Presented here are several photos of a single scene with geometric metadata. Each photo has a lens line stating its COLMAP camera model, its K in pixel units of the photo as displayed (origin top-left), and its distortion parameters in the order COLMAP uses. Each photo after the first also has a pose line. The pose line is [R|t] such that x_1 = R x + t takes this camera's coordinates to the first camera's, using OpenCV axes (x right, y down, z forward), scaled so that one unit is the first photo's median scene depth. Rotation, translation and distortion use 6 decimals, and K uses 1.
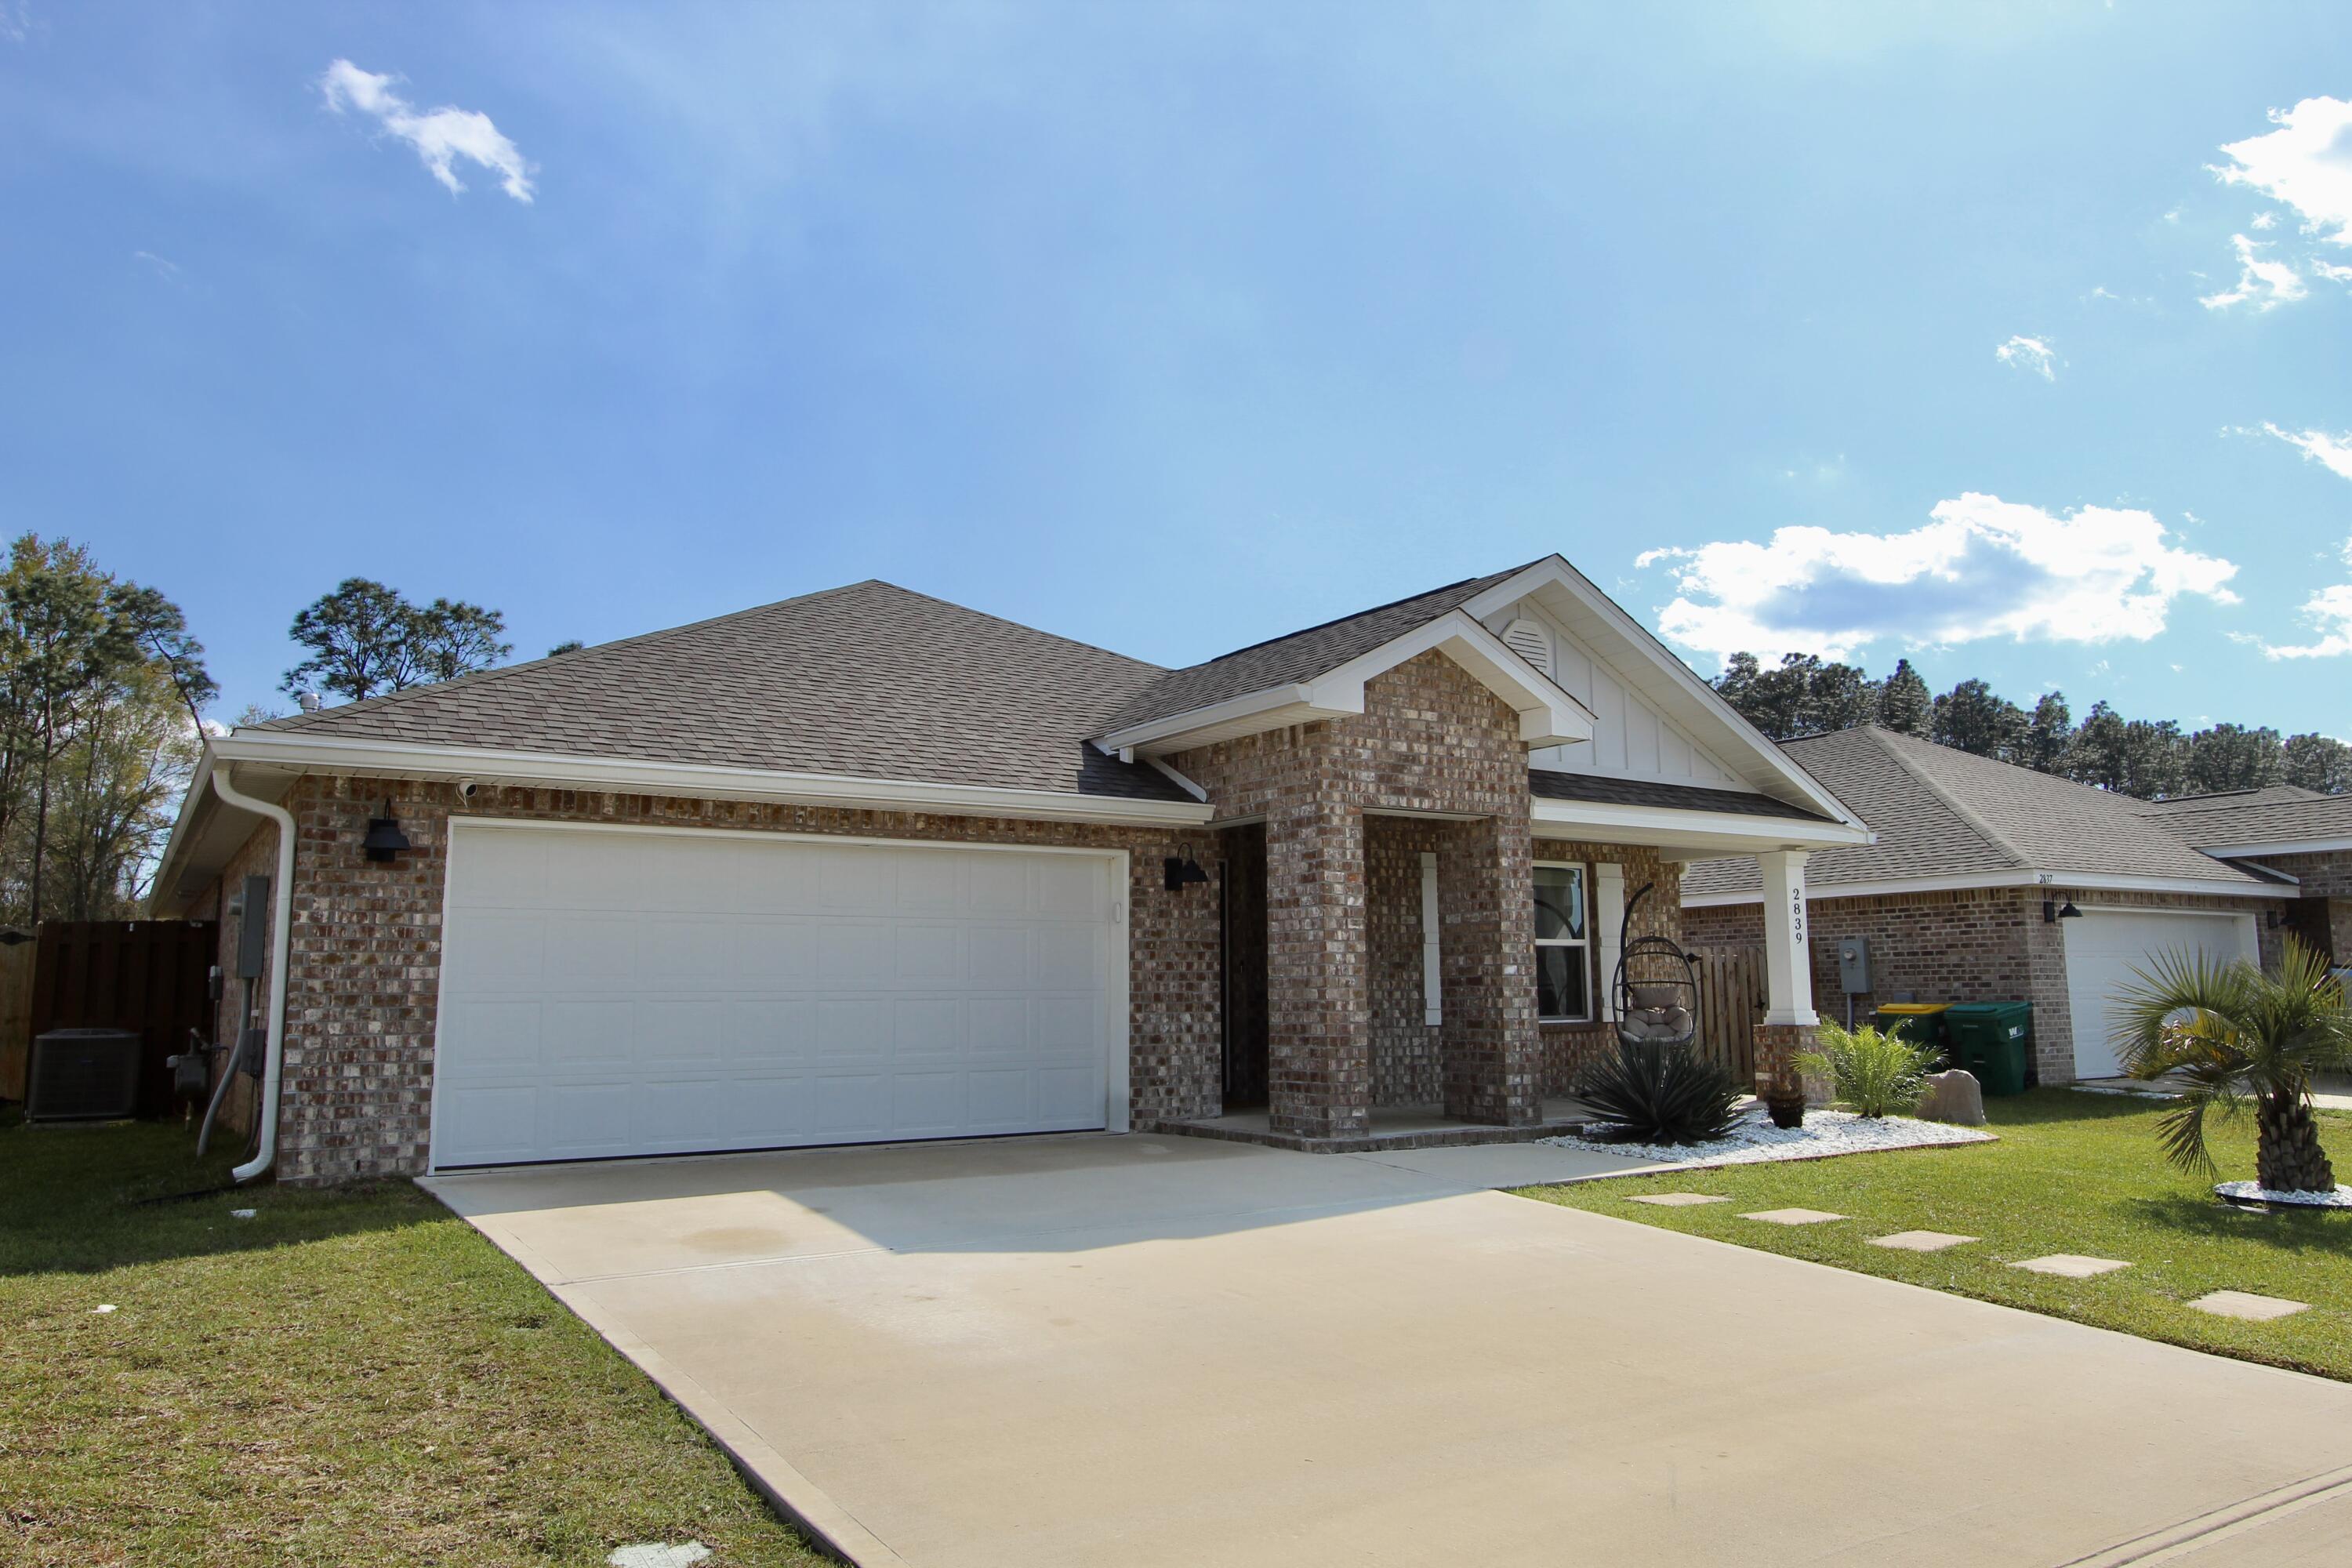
lens RADIAL K [[1607.6, 0, 1175.8], [0, 1607.6, 798.4], [0, 0, 1]] dist [0.002184, 0.086864]
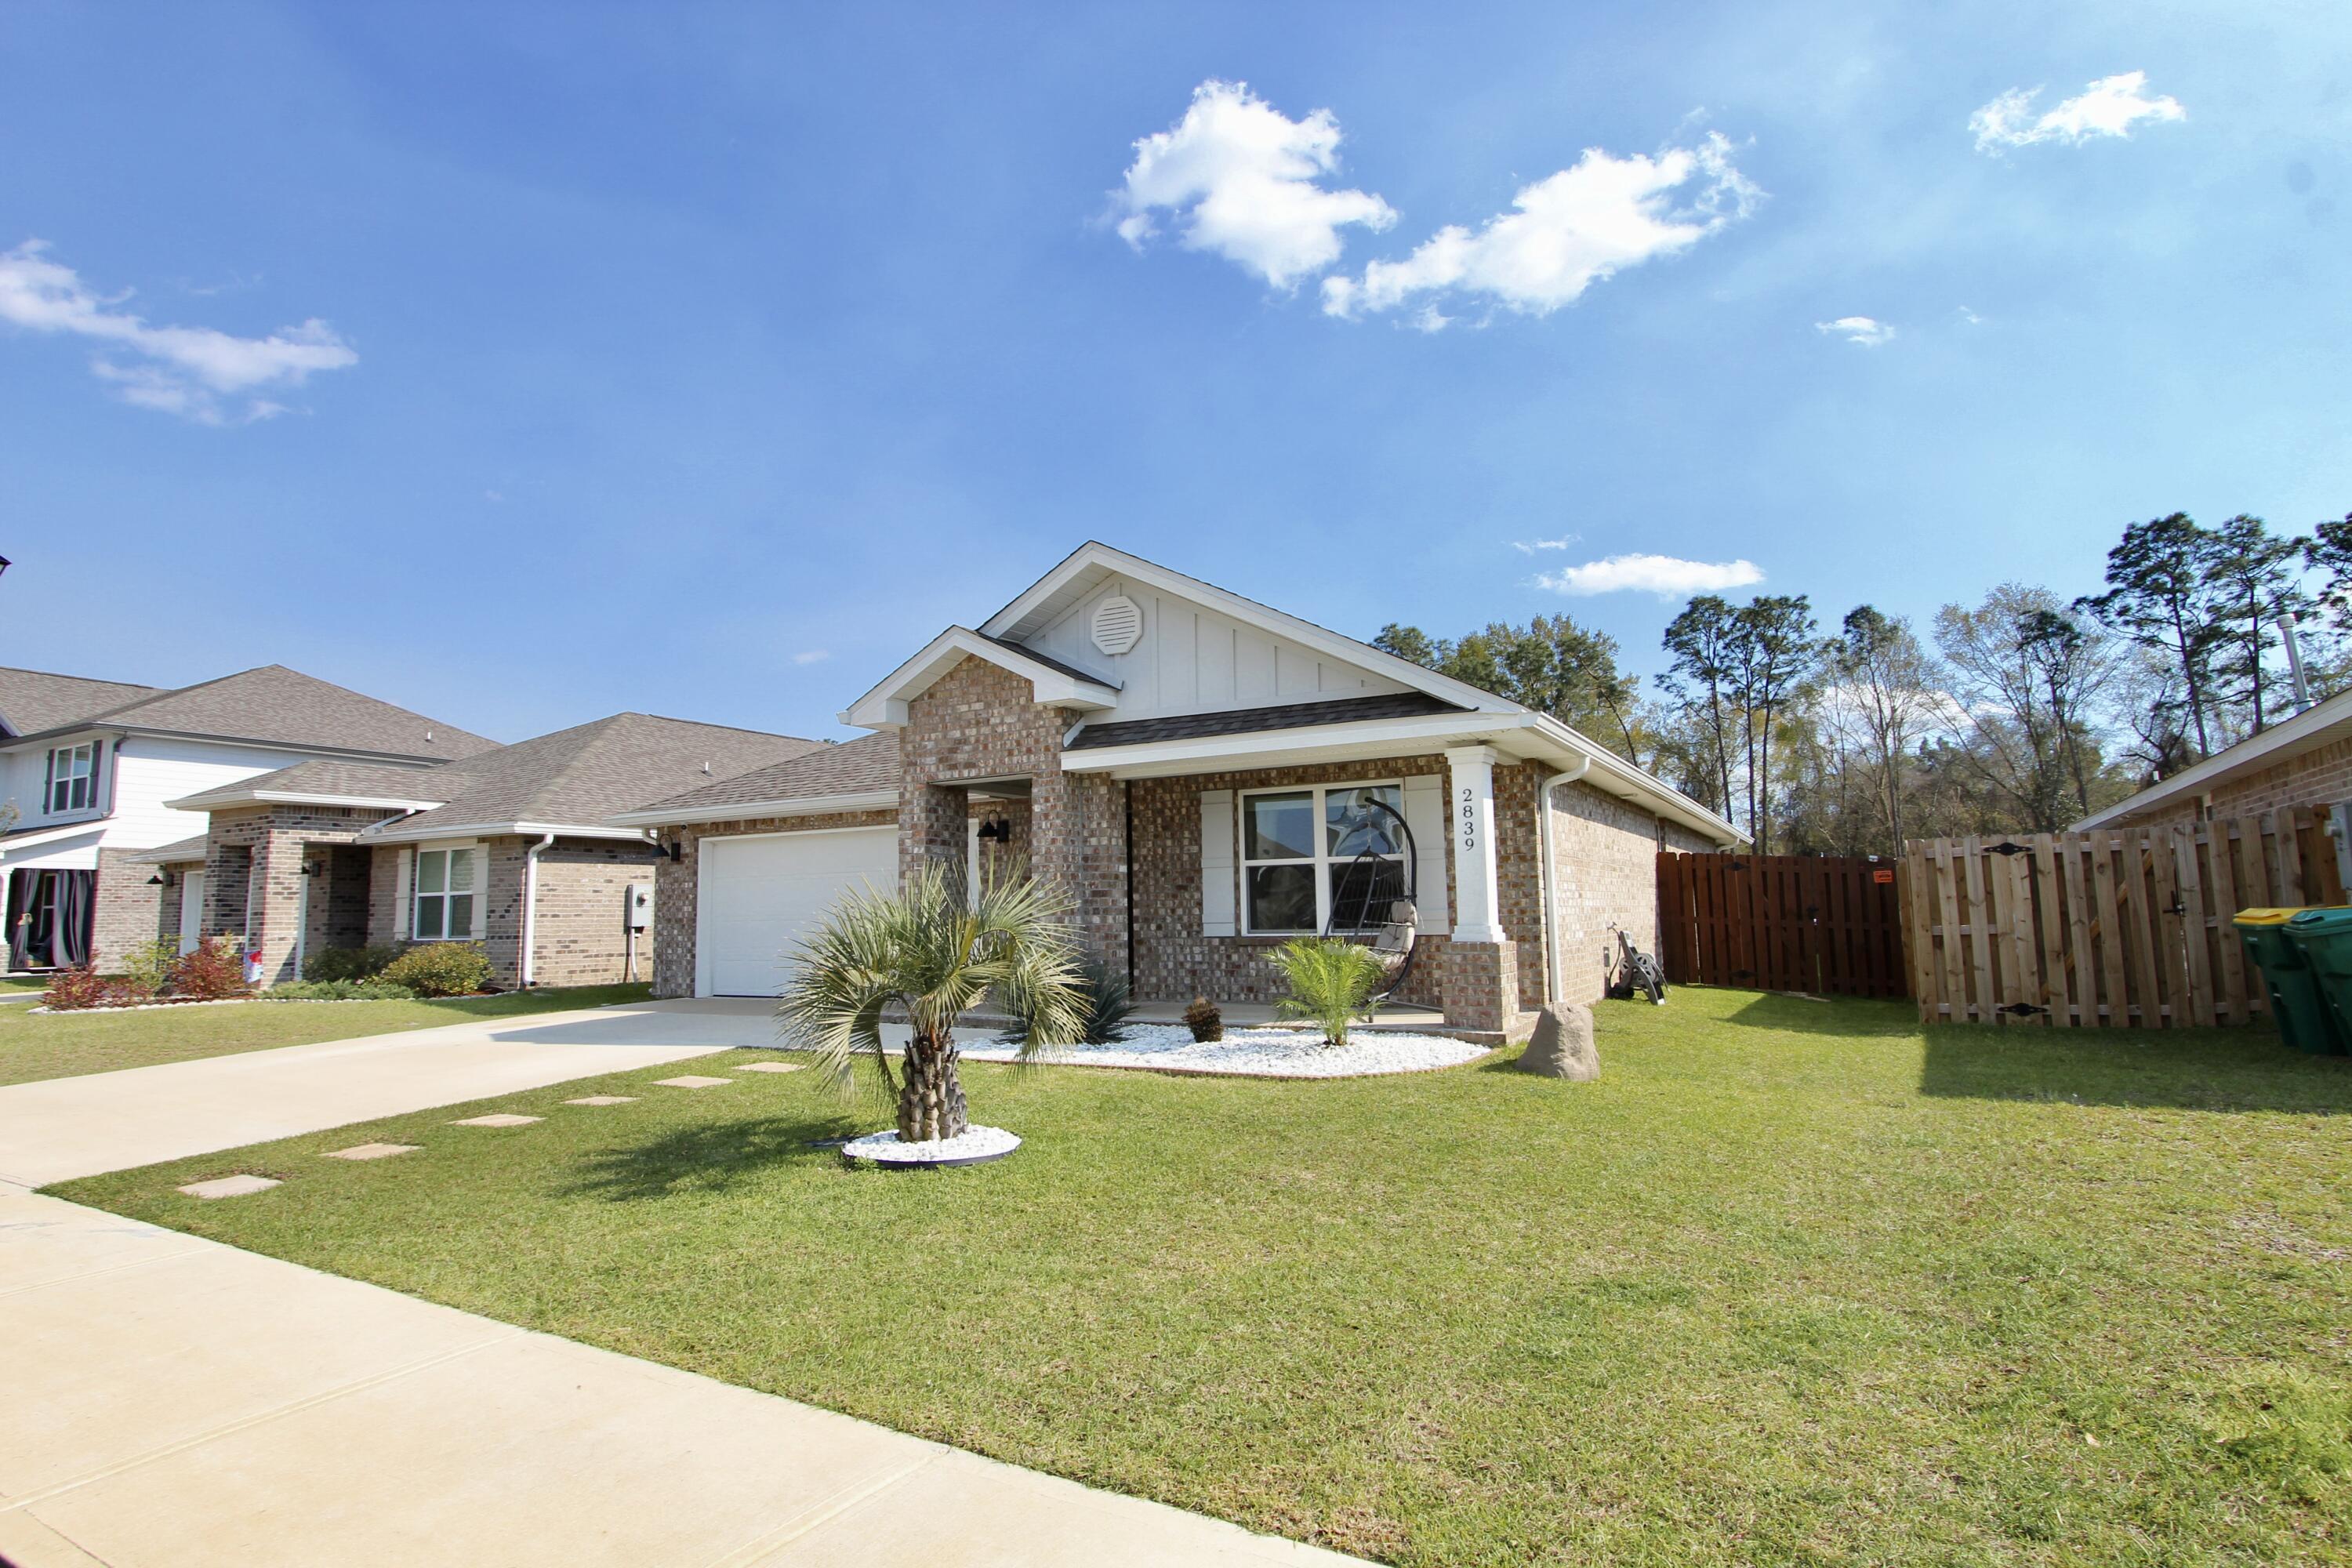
lens RADIAL K [[1217.1, 0, 1176.0], [0, 1217.1, 784.0], [0, 0, 1]] dist [0.015158, 0.000173]
pose [[0.454014, -0.097588, -0.885634, 1.093471], [0.123617, 0.991270, -0.045857, 0.077483], [0.882377, -0.088660, 0.462114, 0.656508]]
